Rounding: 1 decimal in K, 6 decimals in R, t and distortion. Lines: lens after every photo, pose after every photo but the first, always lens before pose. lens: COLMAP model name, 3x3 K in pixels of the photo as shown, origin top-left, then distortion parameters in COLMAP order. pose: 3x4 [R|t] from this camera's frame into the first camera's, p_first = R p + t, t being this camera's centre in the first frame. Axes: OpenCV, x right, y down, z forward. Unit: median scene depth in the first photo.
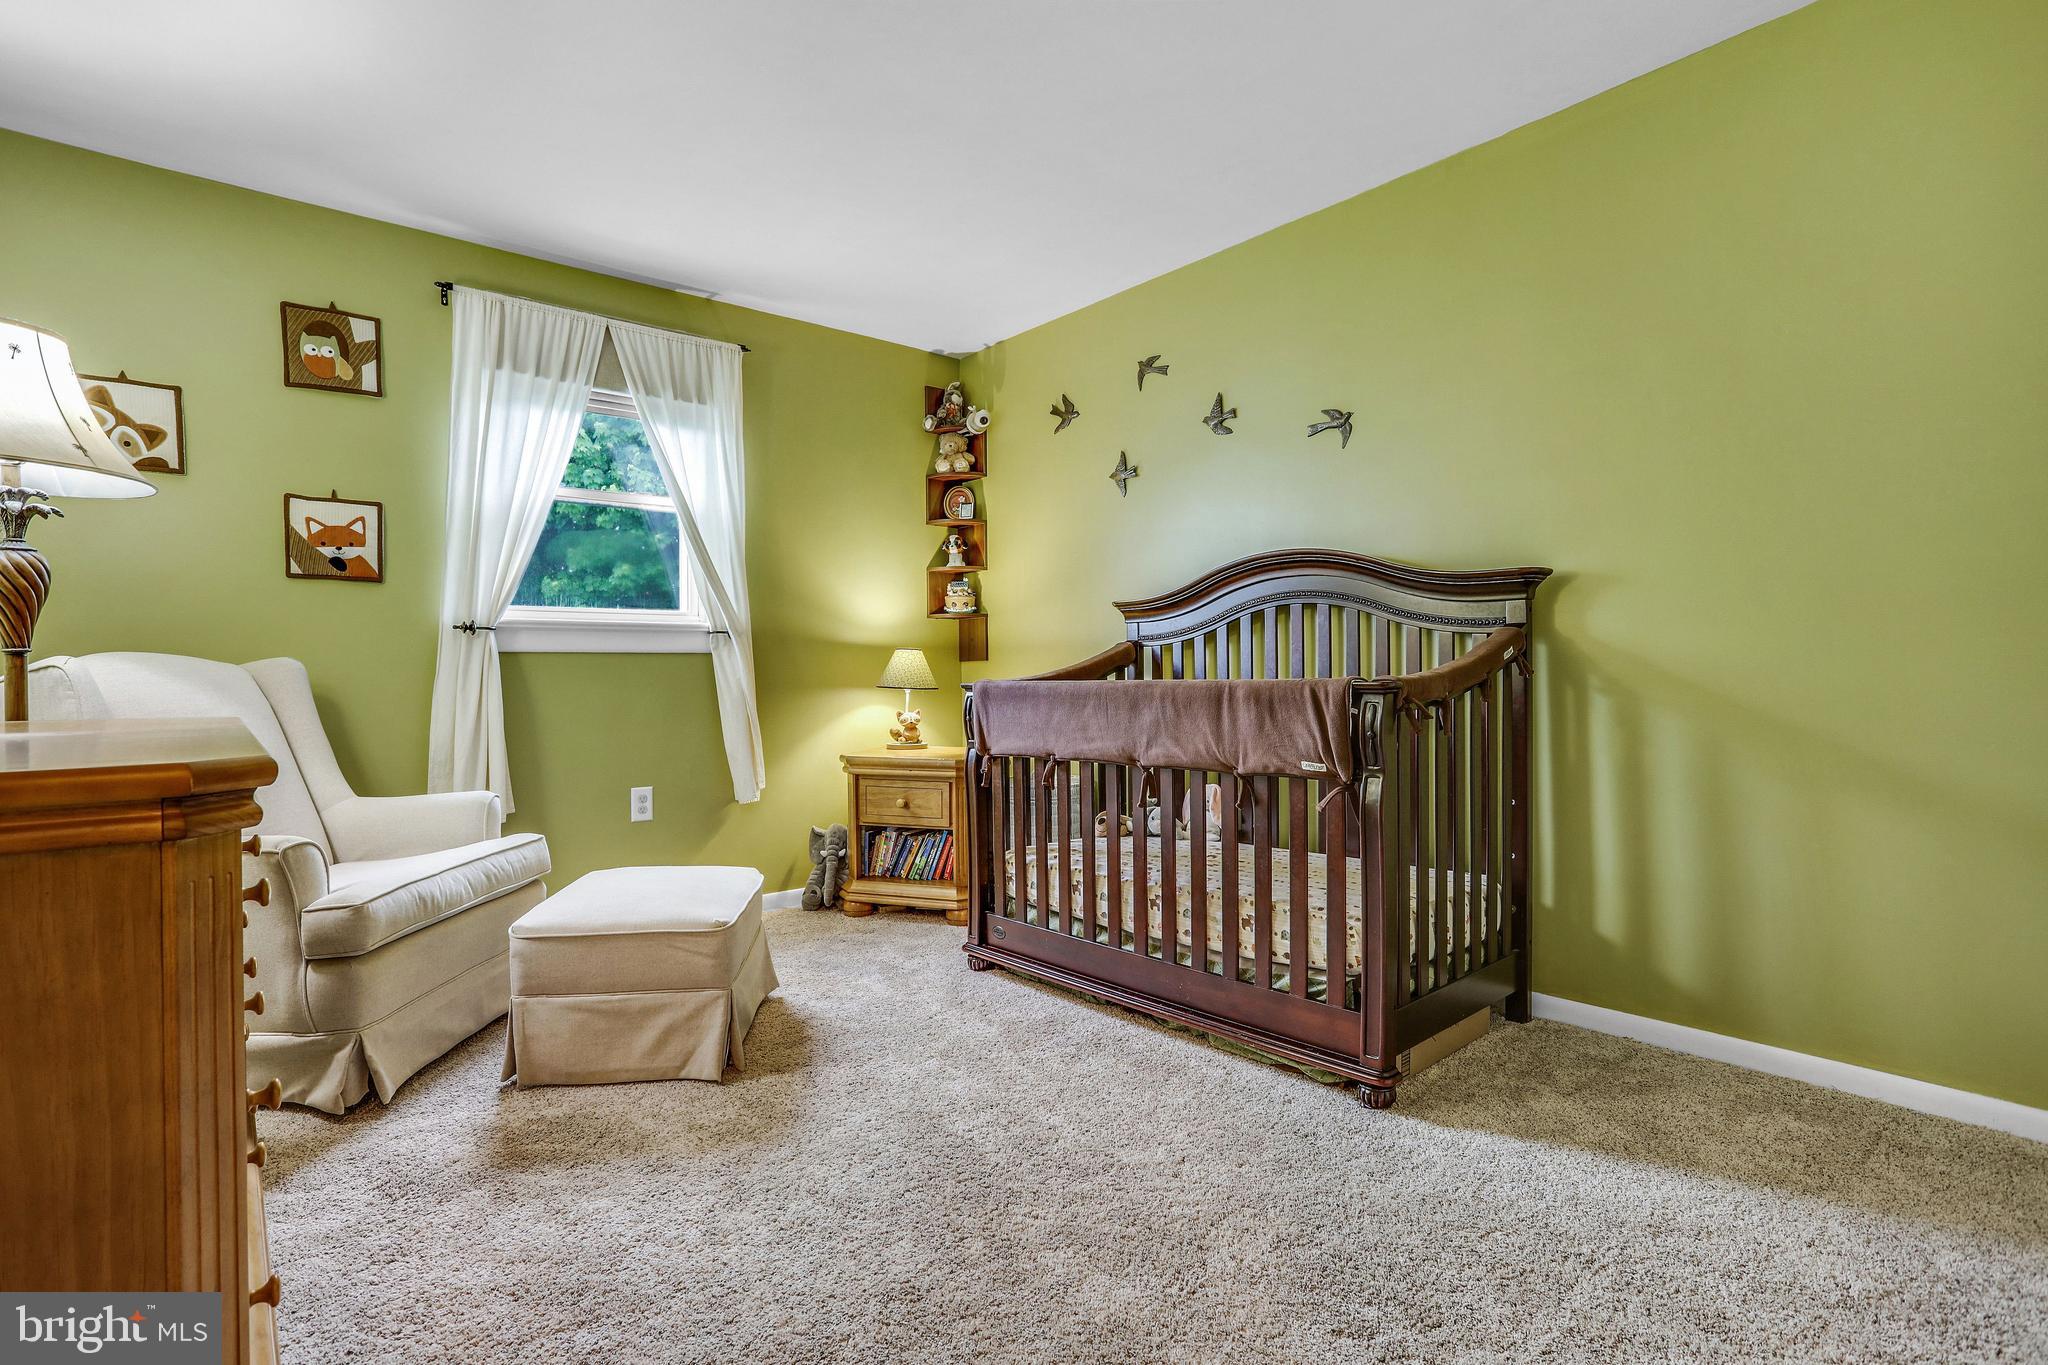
lens RADIAL K [[980.3, 0, 1024.0], [0, 980.3, 682.5], [0, 0, 1]] dist [-0.066180, 0.038473]
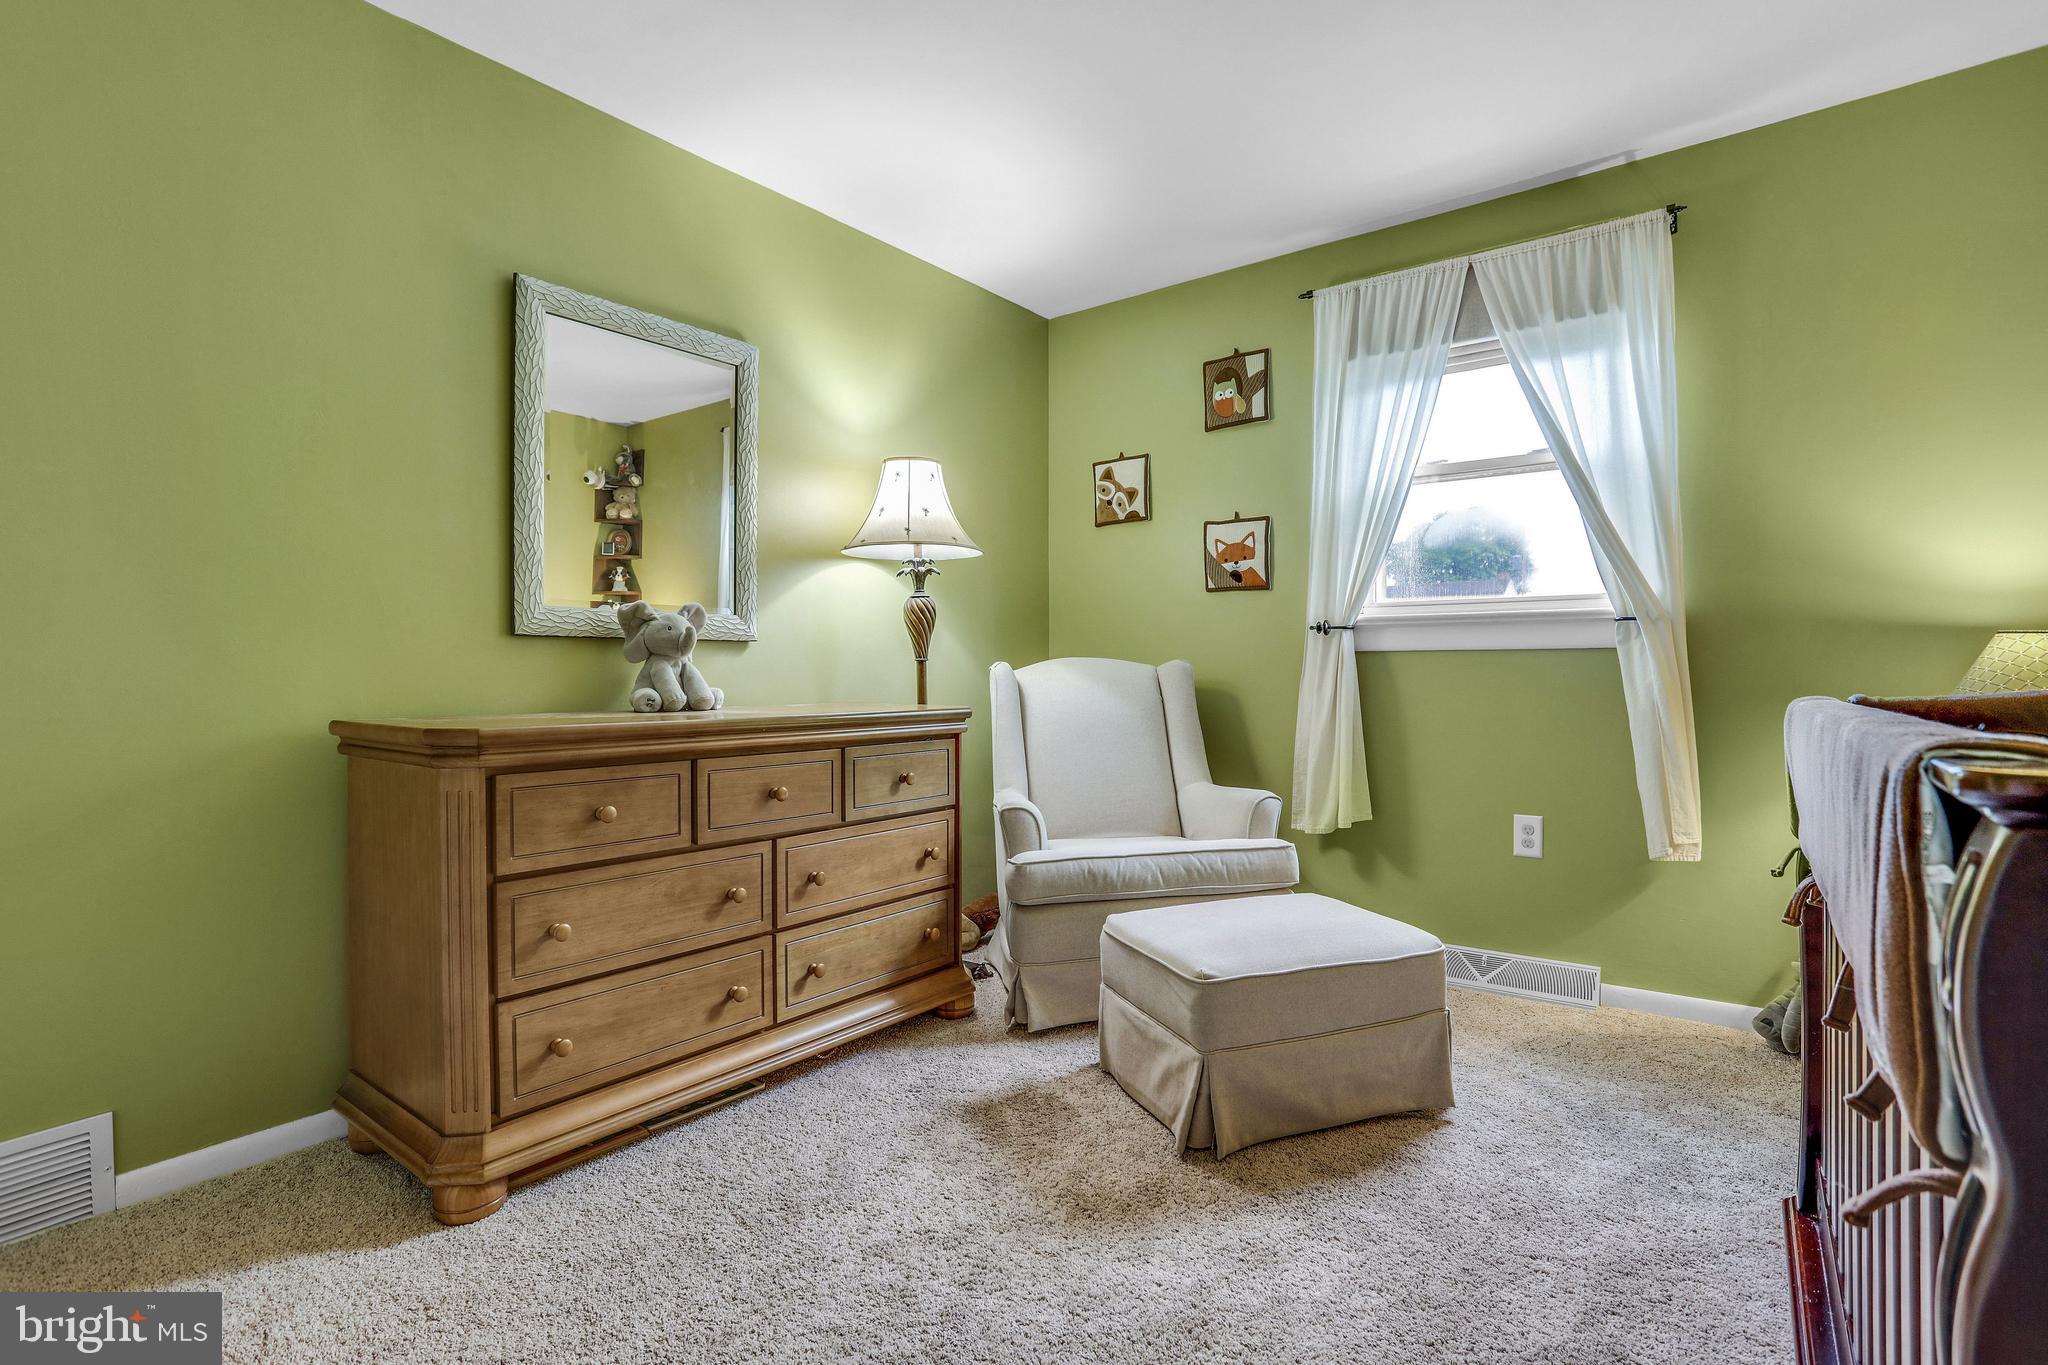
lens RADIAL K [[980.3, 0, 1024.0], [0, 980.3, 682.5], [0, 0, 1]] dist [-0.066180, 0.038473]
pose [[0.209120, 0.018659, -0.977712, 0.362254], [-0.008425, 0.999815, 0.017279, -0.015697], [0.977854, 0.004624, 0.209238, 0.503429]]
